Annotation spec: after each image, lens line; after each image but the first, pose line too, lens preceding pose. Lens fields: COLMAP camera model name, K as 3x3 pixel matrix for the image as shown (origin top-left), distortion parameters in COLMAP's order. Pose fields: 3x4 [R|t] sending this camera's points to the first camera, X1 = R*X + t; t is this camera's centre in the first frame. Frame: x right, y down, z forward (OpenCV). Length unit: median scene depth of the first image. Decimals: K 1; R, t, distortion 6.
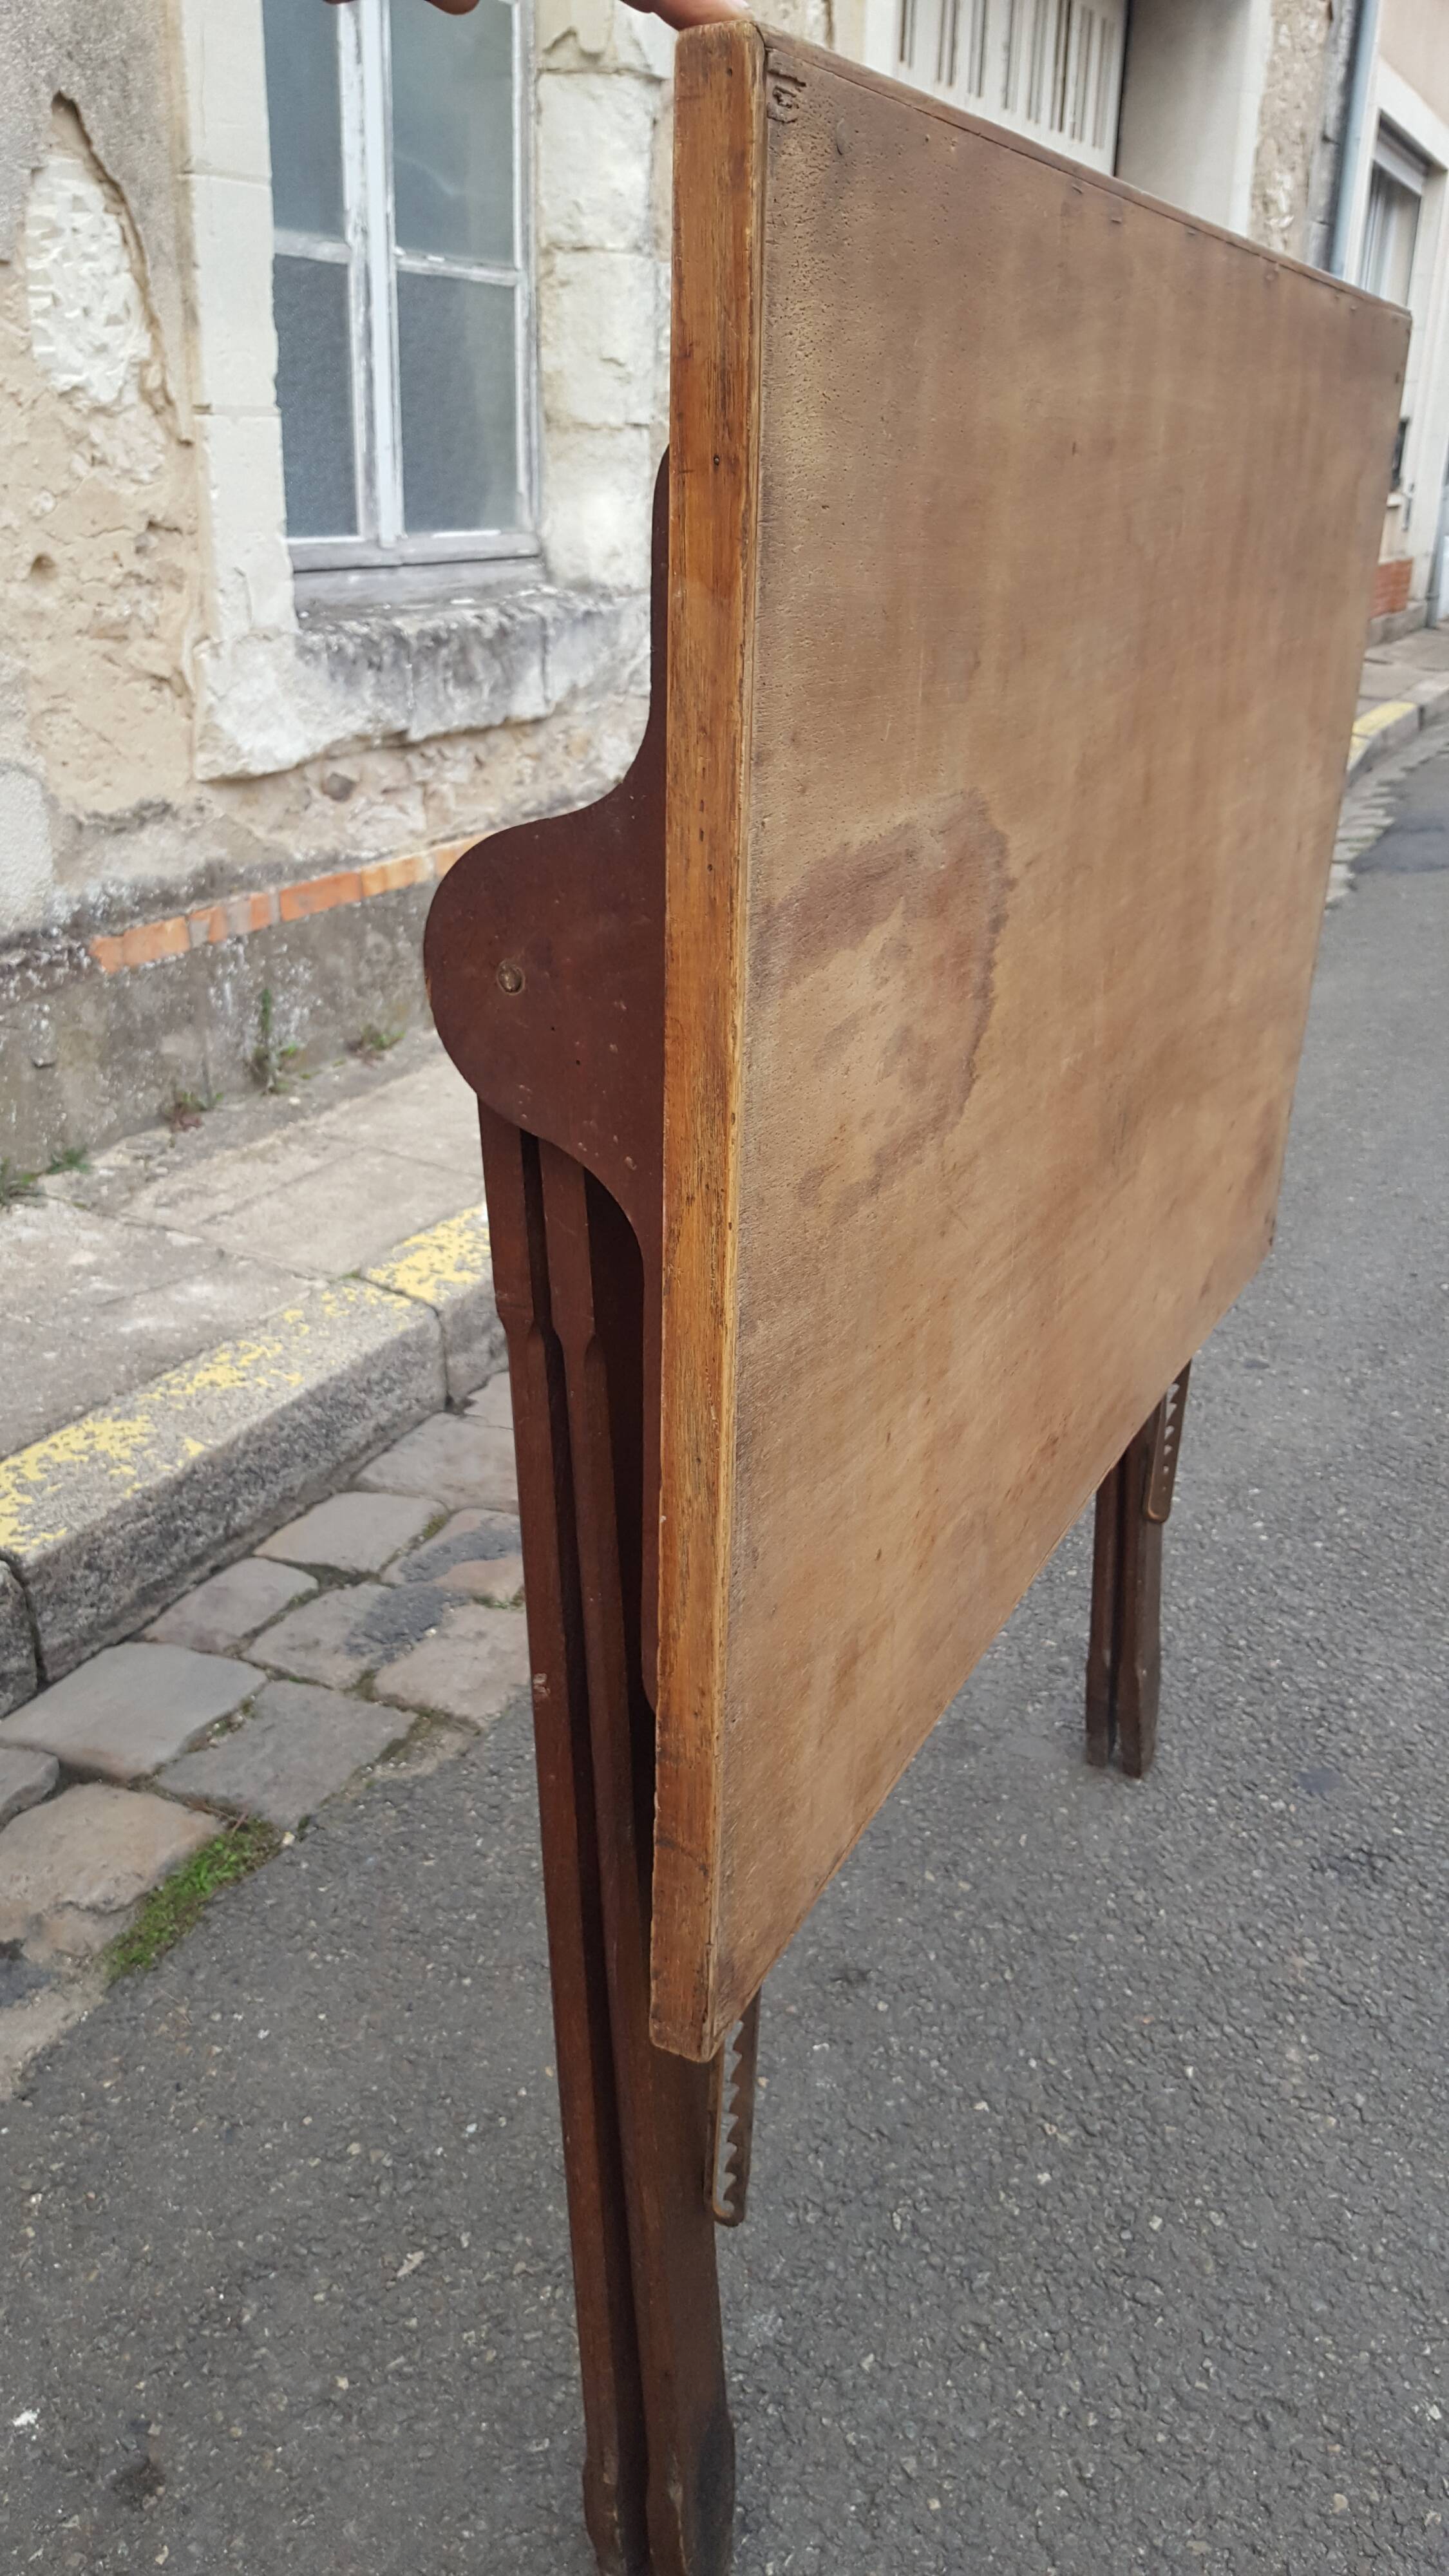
lens RADIAL K [[1956.9, 0, 719.7], [0, 1956.9, 1281.2], [0, 0, 1]] dist [0.058633, -0.126302]
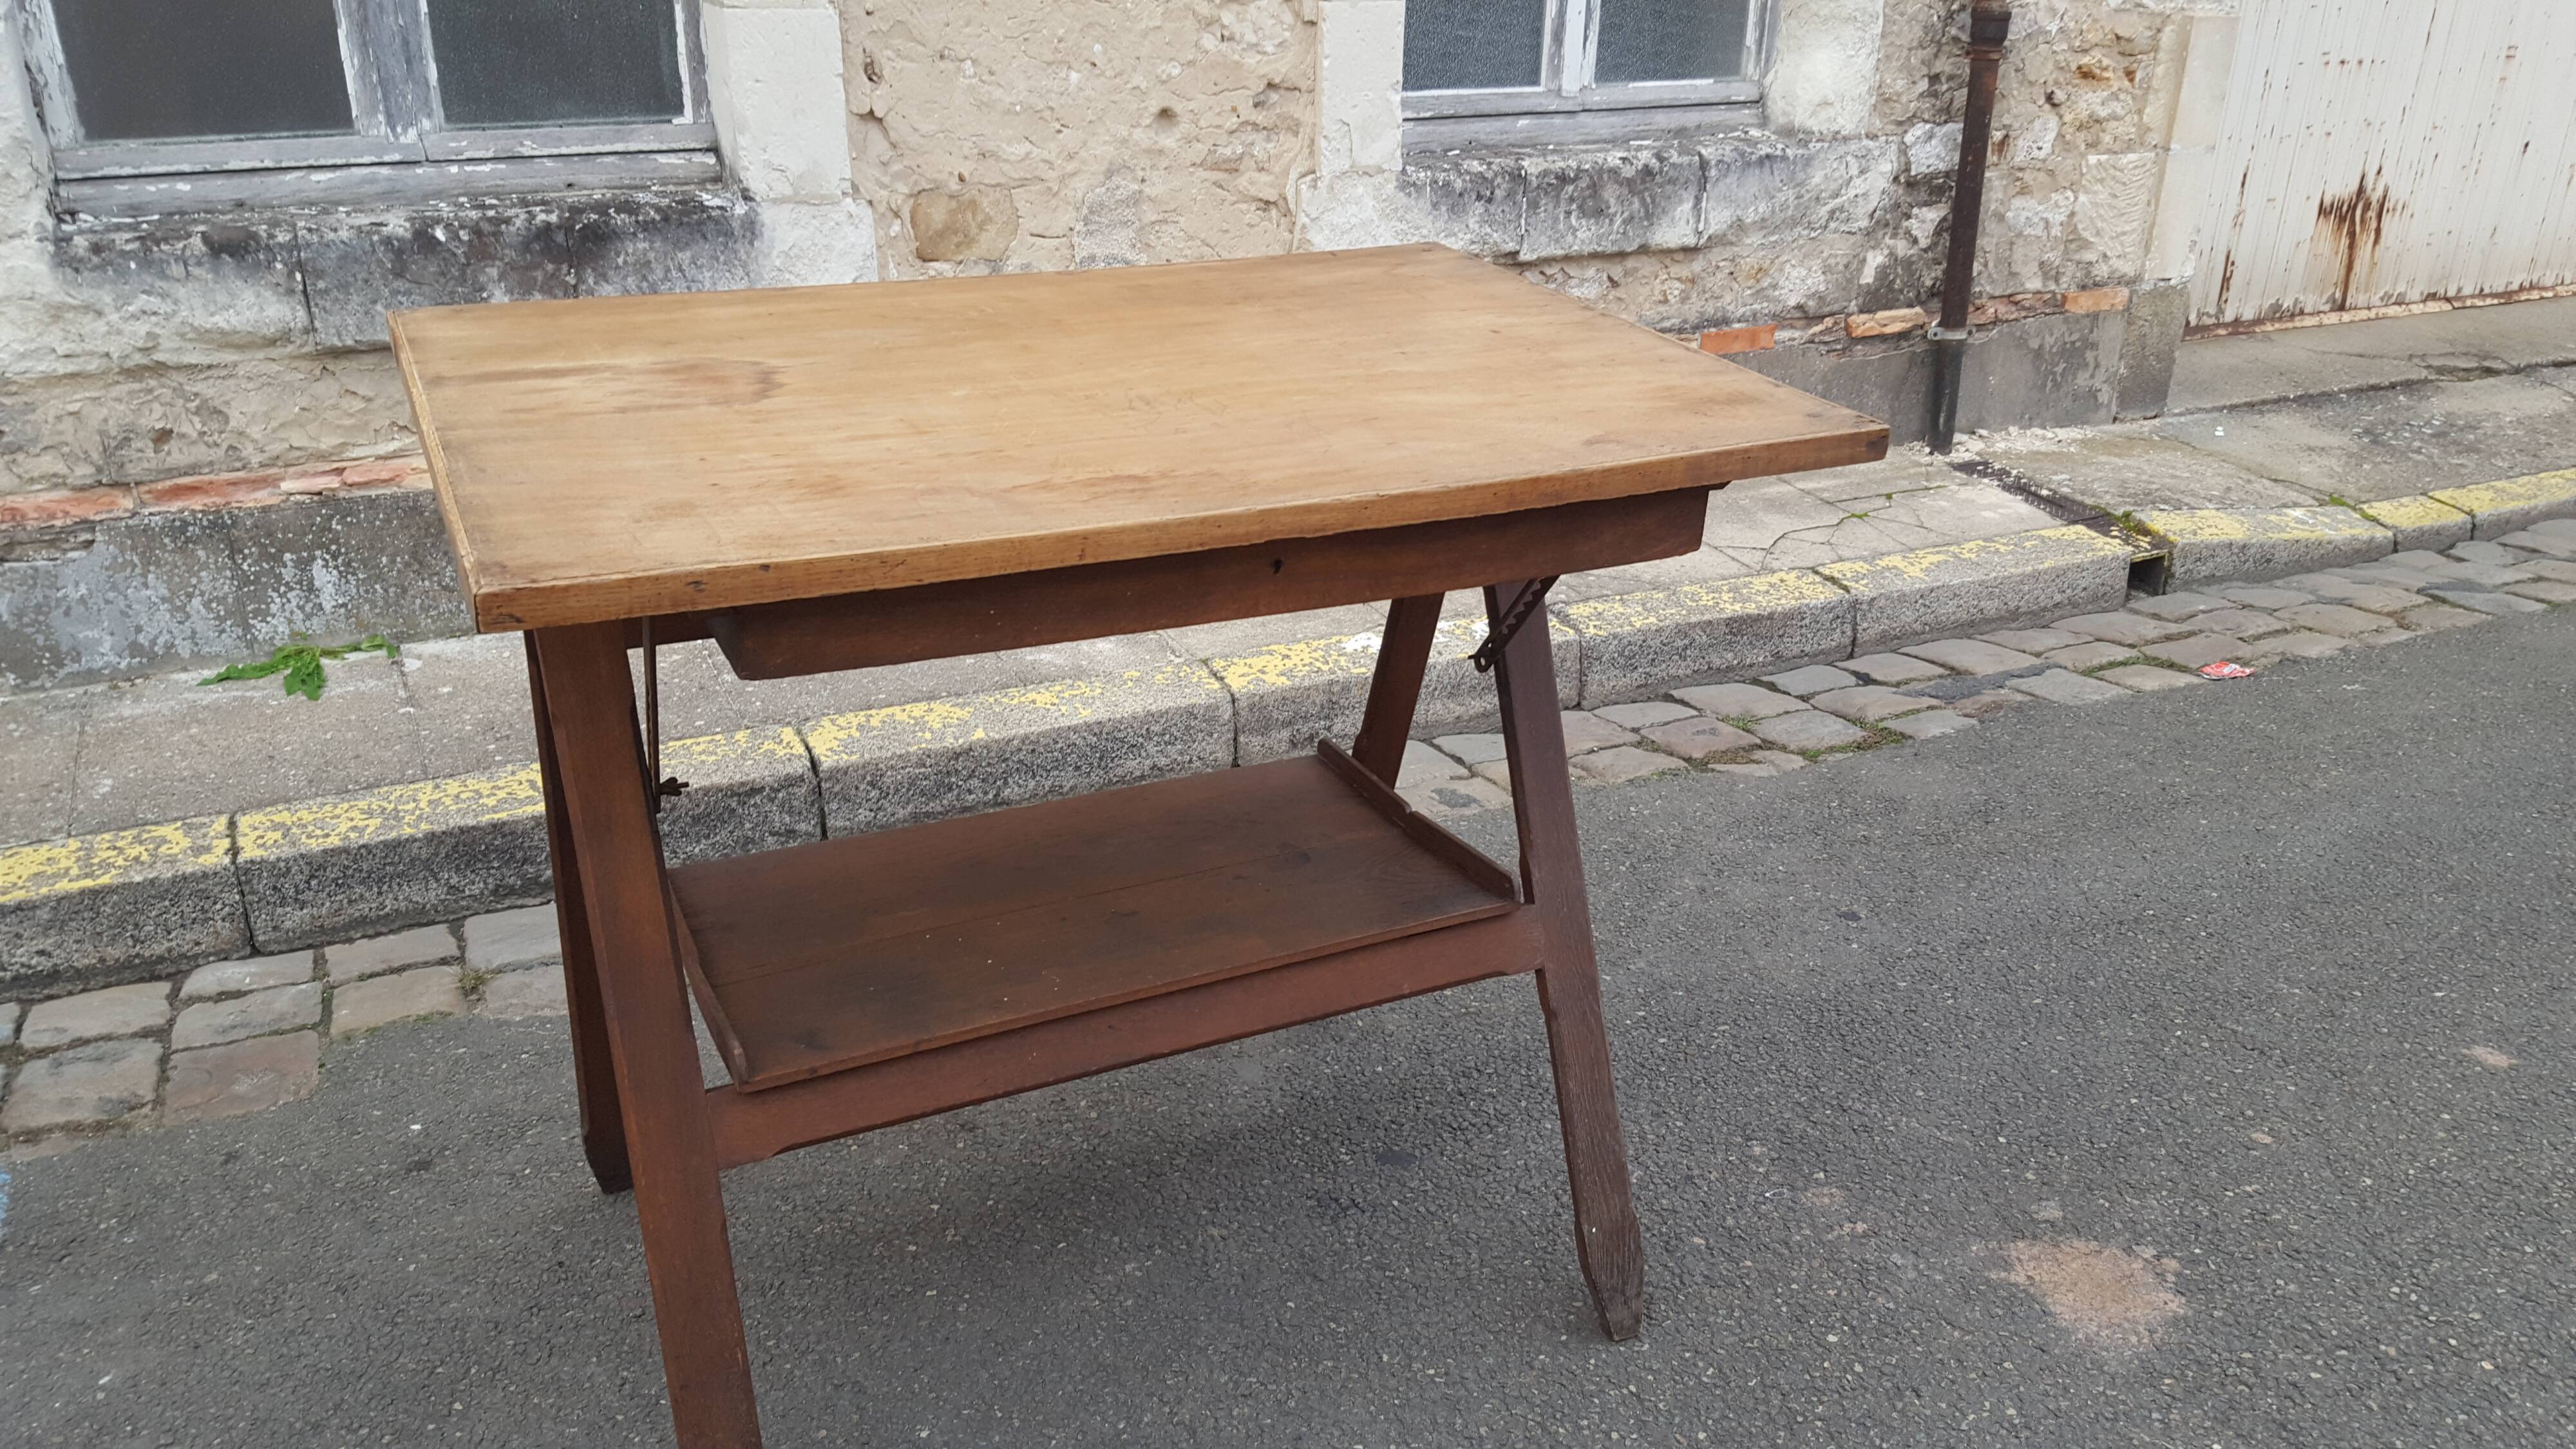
lens RADIAL K [[1956.9, 0, 1276.6], [0, 1956.9, 761.3], [0, 0, 1]] dist [0.058633, -0.126302]
pose [[0.801604, 0.234650, -0.549882, 0.544094], [-0.229206, 0.970098, 0.079837, -0.048971], [0.552174, 0.062039, 0.831418, -0.068294]]
